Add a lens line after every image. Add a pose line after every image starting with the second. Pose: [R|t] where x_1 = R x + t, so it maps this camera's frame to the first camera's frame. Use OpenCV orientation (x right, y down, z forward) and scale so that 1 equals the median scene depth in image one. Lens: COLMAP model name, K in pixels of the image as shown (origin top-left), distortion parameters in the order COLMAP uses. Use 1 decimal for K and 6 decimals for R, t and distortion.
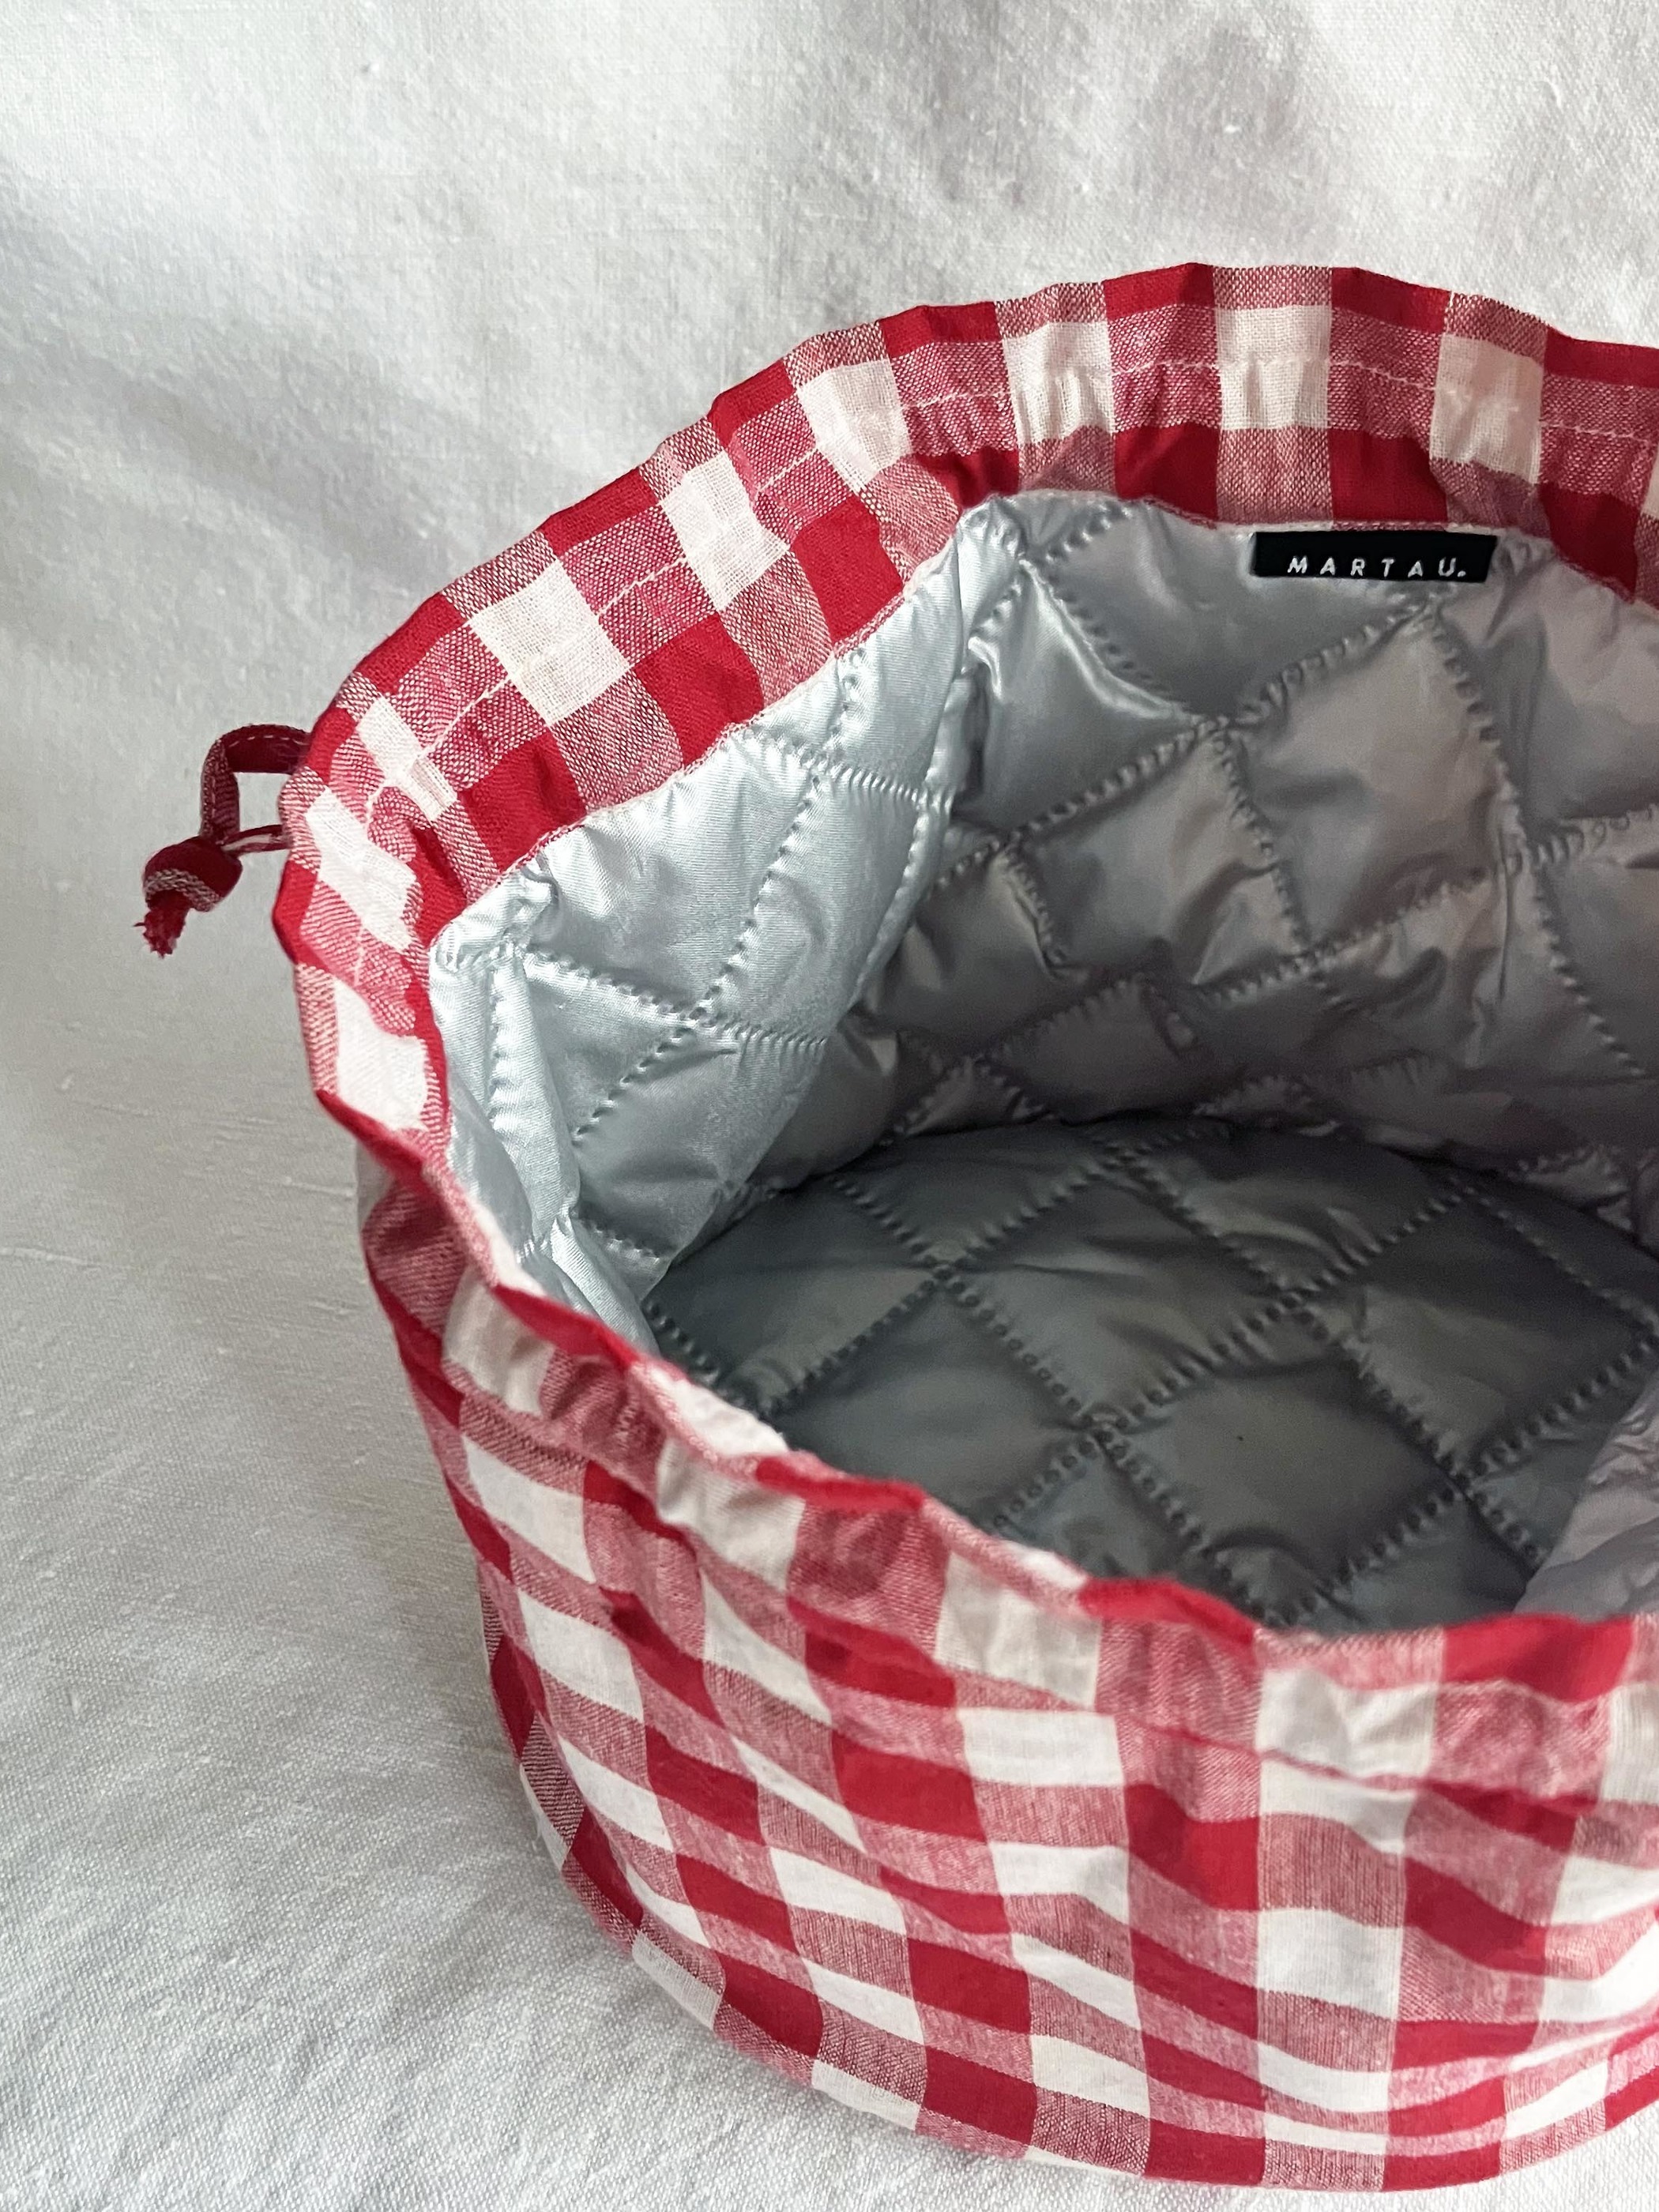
lens RADIAL K [[2341.5, 0, 768.5], [0, 2341.5, 1047.5], [0, 0, 1]] dist [-0.027834, 0.000000]
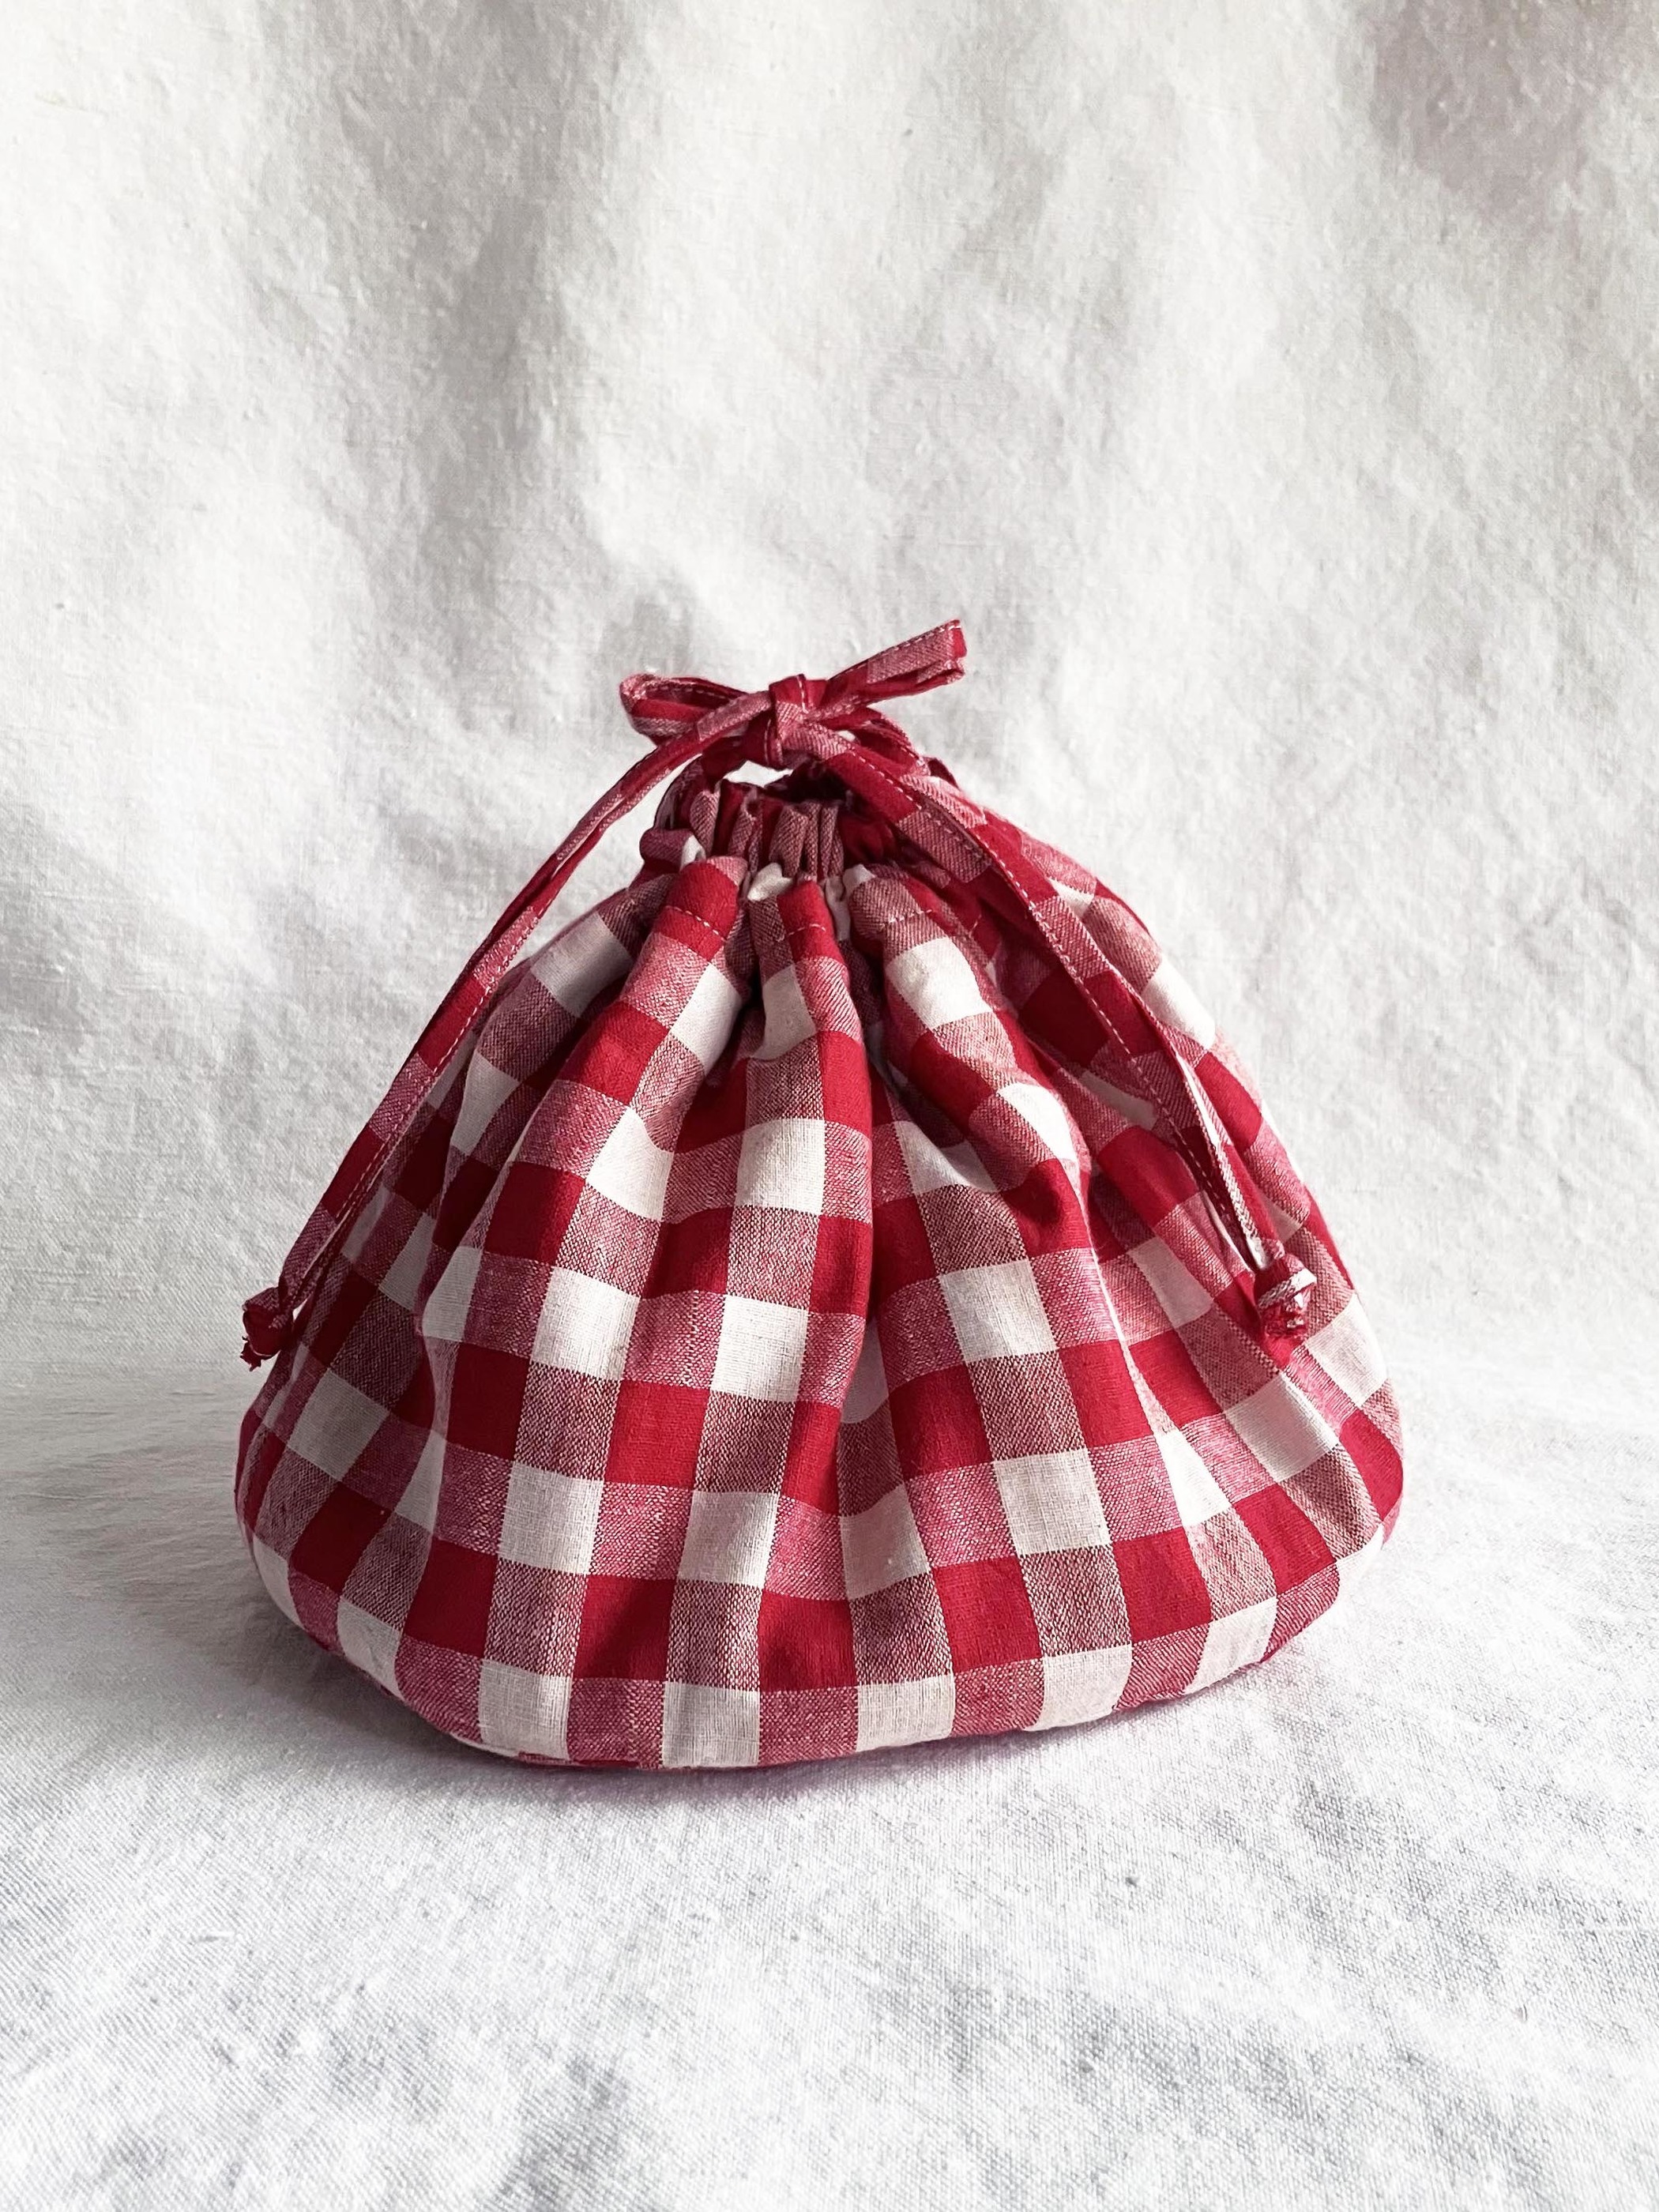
lens RADIAL K [[2495.4, 0, 818.7], [0, 2495.4, 1100.2], [0, 0, 1]] dist [-0.032246, 0.000000]
pose [[0.974797, 0.013146, 0.222706, -0.050866], [0.123116, 0.800790, -0.586155, 0.768398], [-0.186046, 0.598801, 0.778989, -0.109484]]
